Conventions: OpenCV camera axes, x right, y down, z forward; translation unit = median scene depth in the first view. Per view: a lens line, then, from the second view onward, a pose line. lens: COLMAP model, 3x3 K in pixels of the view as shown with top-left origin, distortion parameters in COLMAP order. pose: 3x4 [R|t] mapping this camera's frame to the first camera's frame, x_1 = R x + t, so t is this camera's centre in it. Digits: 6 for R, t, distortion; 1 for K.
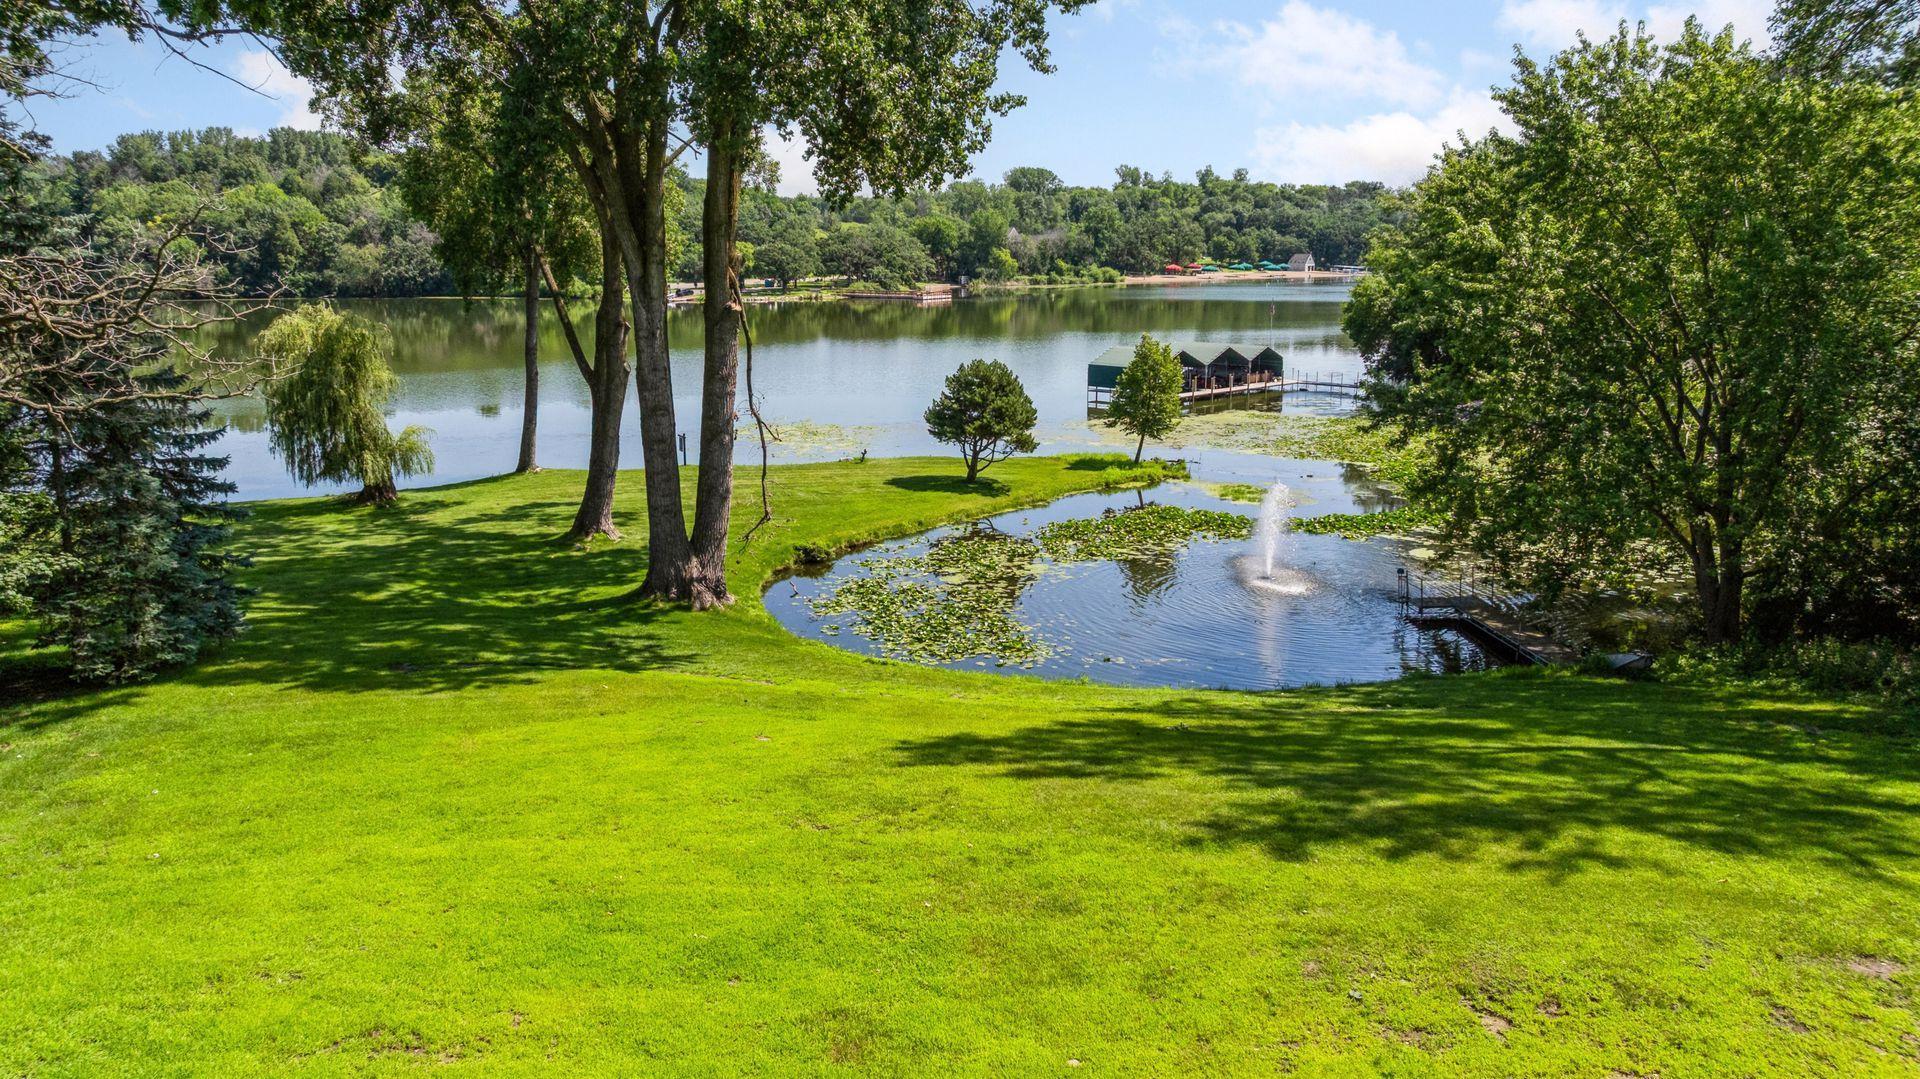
lens RADIAL K [[1395.3, 0, 960.0], [0, 1395.3, 539.5], [0, 0, 1]] dist [-0.019142, 0.006578]
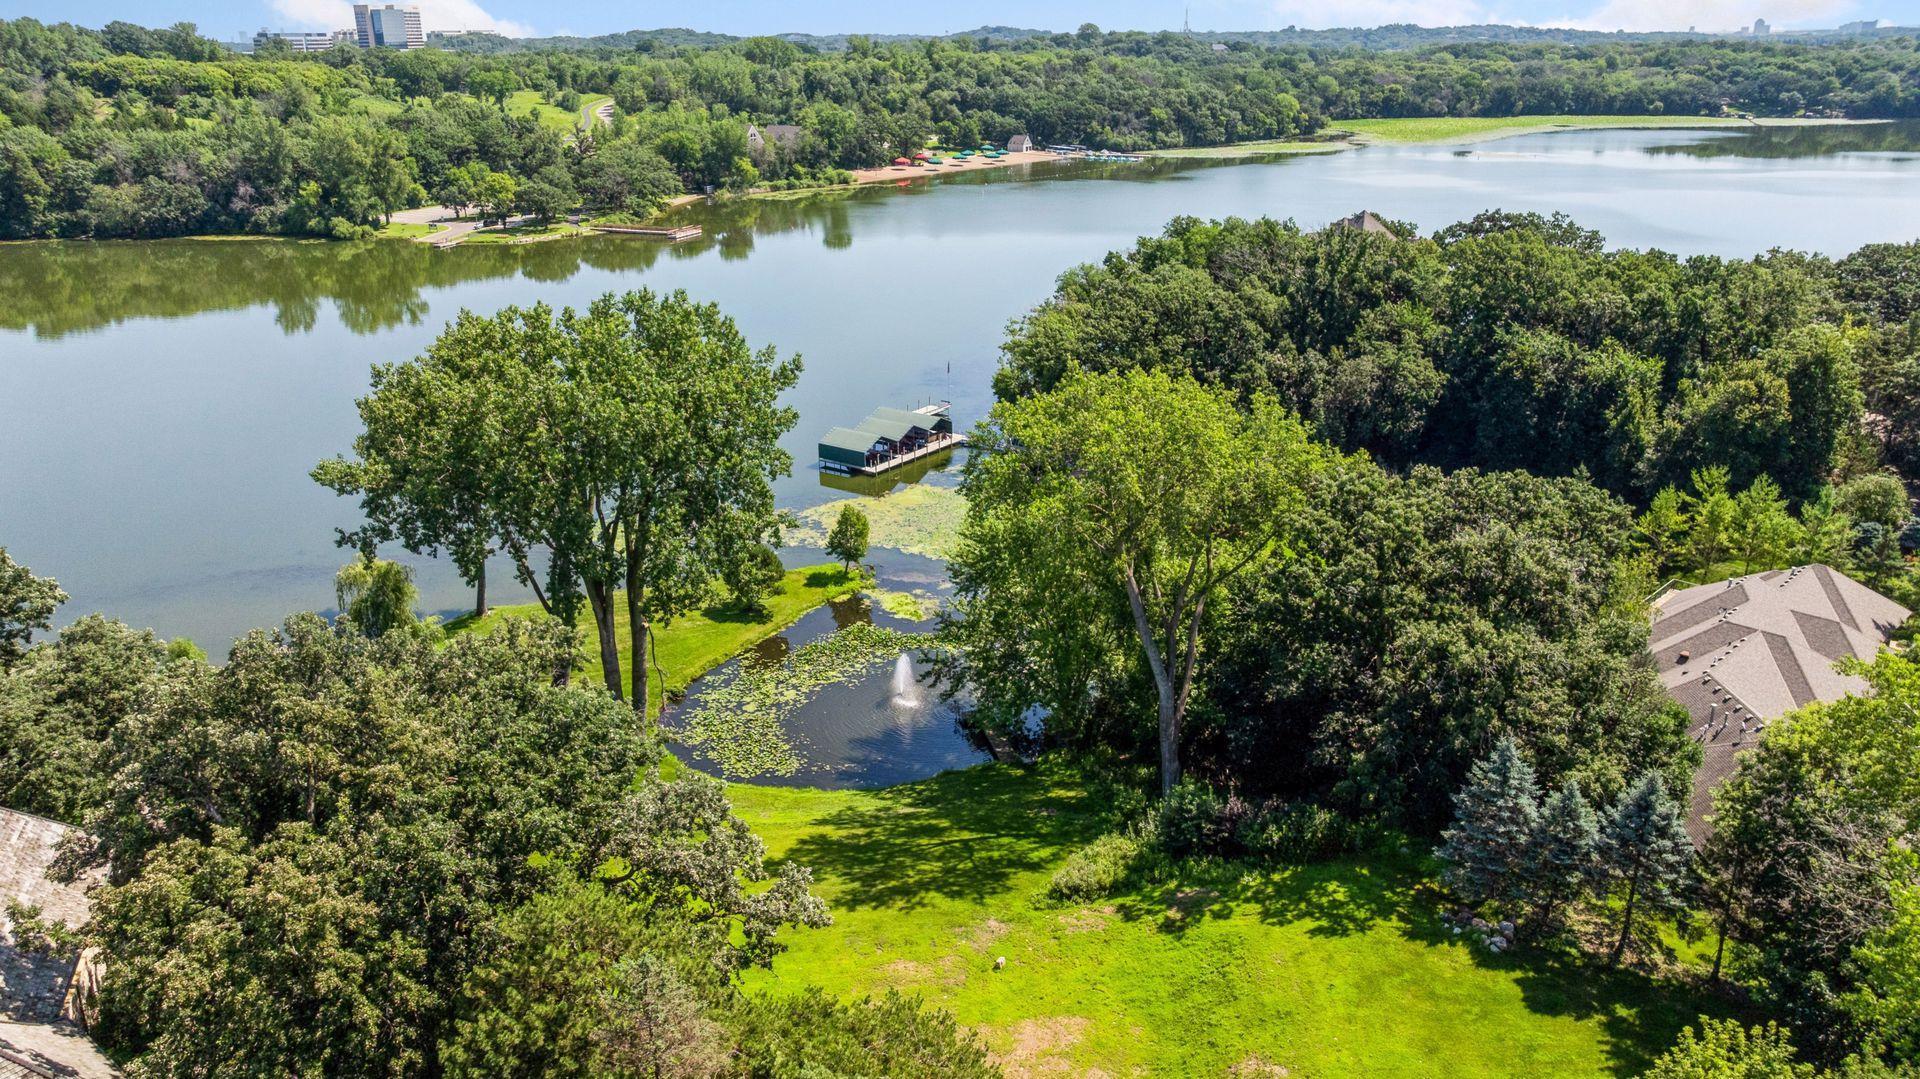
lens RADIAL K [[1395.3, 0, 960.0], [0, 1395.3, 539.5], [0, 0, 1]] dist [-0.019142, 0.006578]
pose [[0.983942, -0.065891, 0.165879, -0.003370], [0.042737, 0.989303, 0.139471, -0.067306], [-0.173295, -0.130142, 0.976233, -0.140655]]
